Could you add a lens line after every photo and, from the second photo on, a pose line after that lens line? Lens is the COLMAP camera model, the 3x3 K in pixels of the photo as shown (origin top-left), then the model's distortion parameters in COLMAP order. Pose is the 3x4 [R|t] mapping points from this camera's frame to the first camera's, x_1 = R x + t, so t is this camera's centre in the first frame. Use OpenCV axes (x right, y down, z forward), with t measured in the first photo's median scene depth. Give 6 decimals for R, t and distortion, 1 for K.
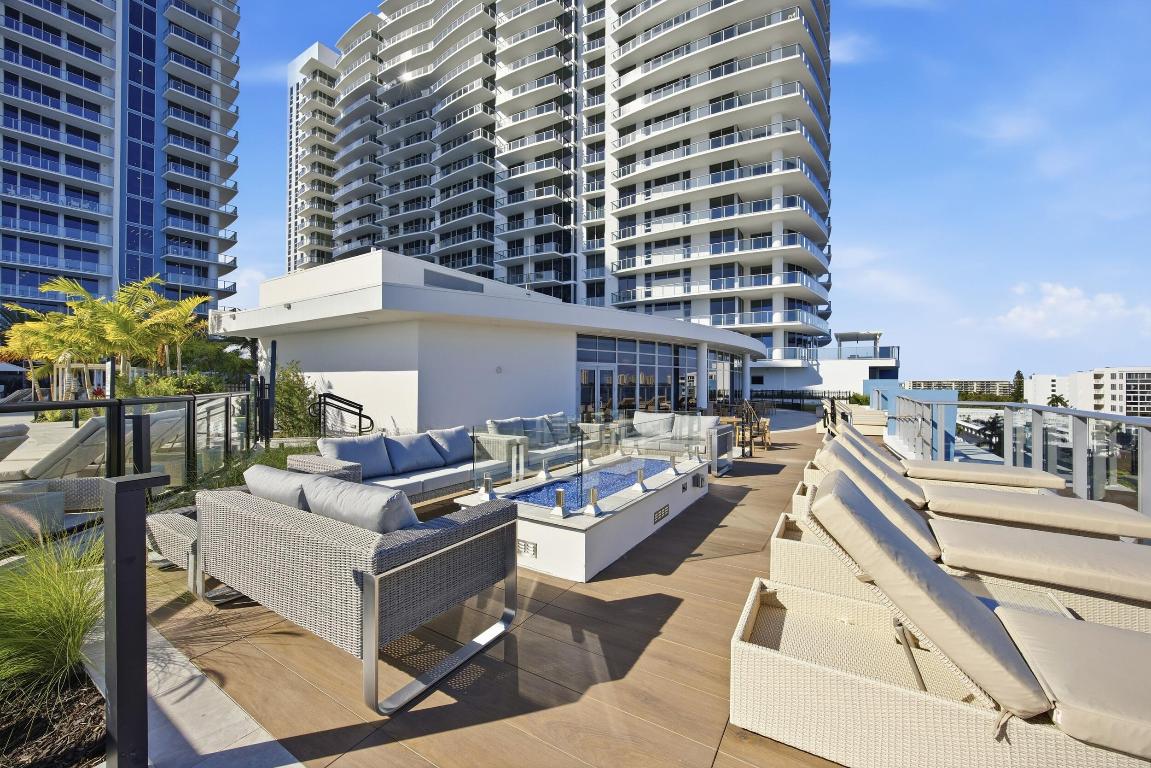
lens RADIAL K [[447.5, 0, 575.5], [0, 447.5, 384.0], [0, 0, 1]] dist [-0.002336, 0.000156]
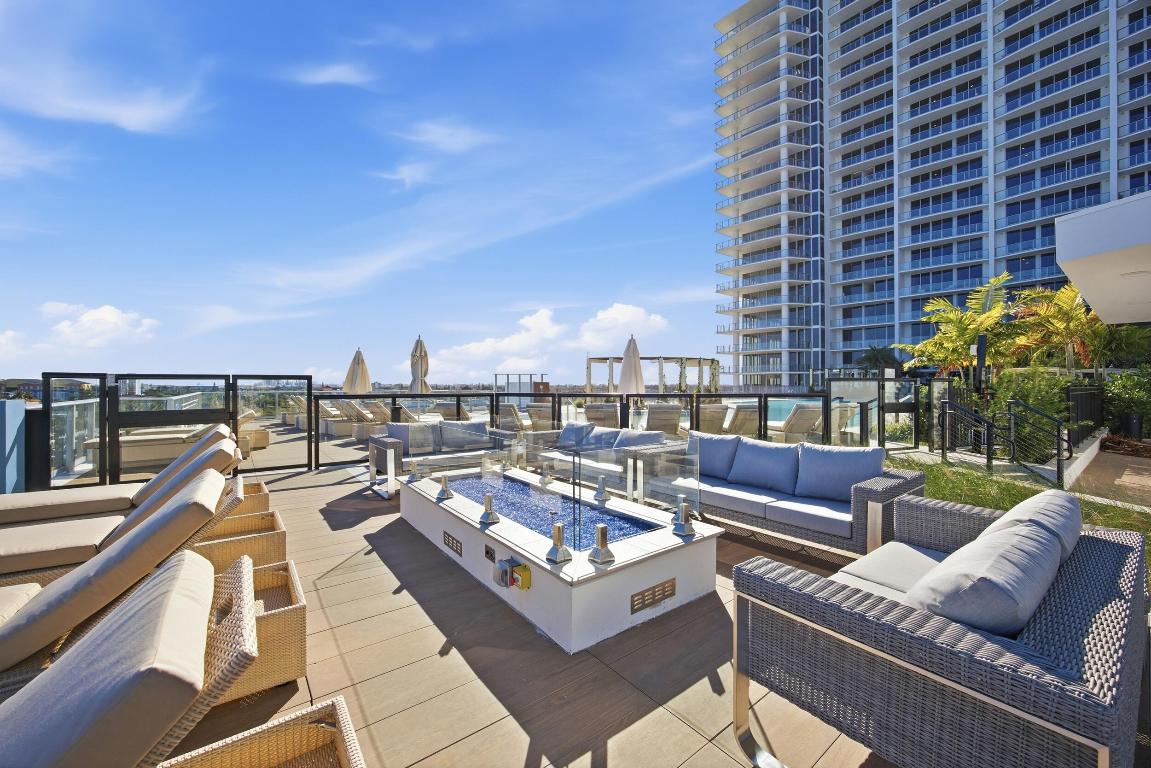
lens RADIAL K [[447.5, 0, 575.5], [0, 447.5, 384.0], [0, 0, 1]] dist [-0.002336, 0.000156]
pose [[-0.365817, -0.005467, -0.930671, 1.086371], [-0.003139, 0.999984, -0.004640, -0.002078], [0.930682, 0.001224, -0.365828, 1.869528]]
